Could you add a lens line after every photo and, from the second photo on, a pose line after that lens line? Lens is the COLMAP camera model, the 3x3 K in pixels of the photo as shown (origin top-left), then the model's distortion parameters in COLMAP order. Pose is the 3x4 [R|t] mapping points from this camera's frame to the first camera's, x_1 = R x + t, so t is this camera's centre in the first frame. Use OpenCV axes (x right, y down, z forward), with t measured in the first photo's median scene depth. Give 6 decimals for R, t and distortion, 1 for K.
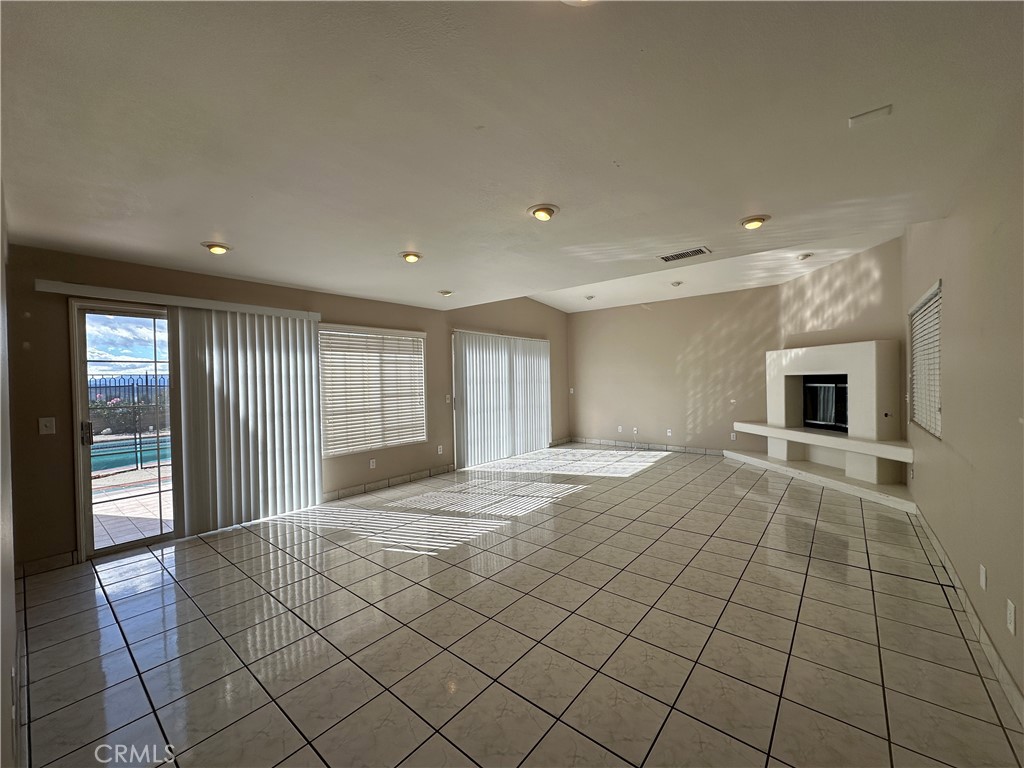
lens RADIAL K [[408.3, 0, 516.7], [0, 408.3, 384.4], [0, 0, 1]] dist [-0.002266, 0.000919]
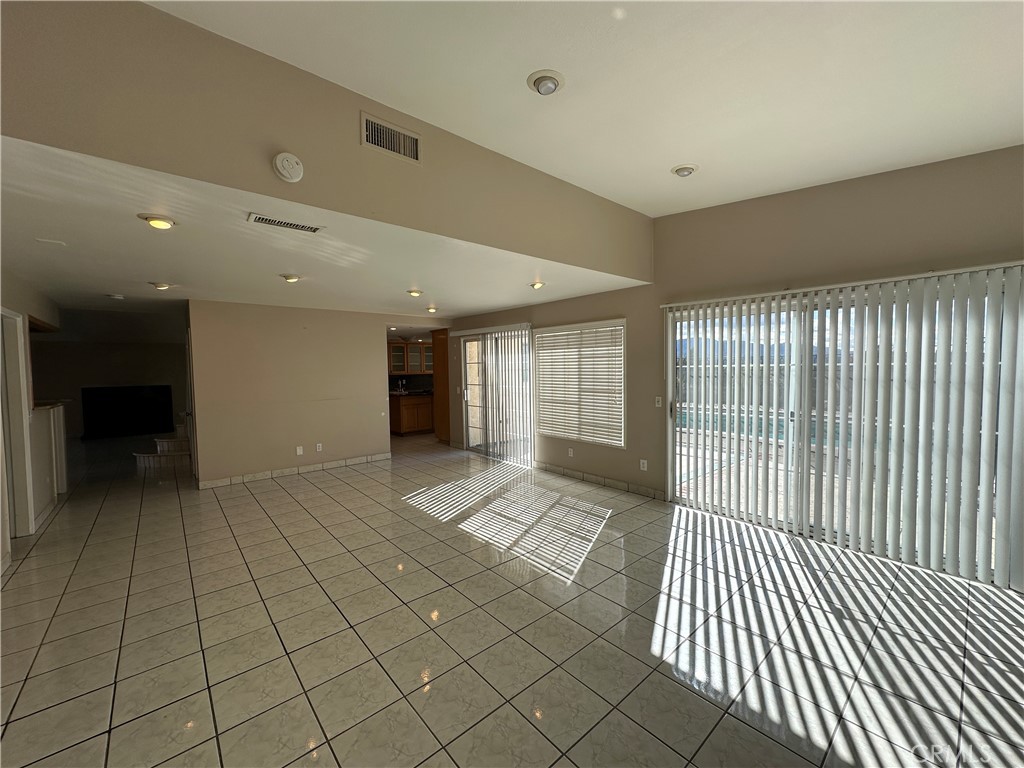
lens RADIAL K [[408.3, 0, 505.2], [0, 408.3, 383.1], [0, 0, 1]] dist [-0.002266, 0.000919]
pose [[-0.183560, 0.060628, -0.981137, 0.715886], [0.005462, 0.998144, 0.060657, -0.052996], [0.982993, 0.005775, -0.183550, 1.019247]]
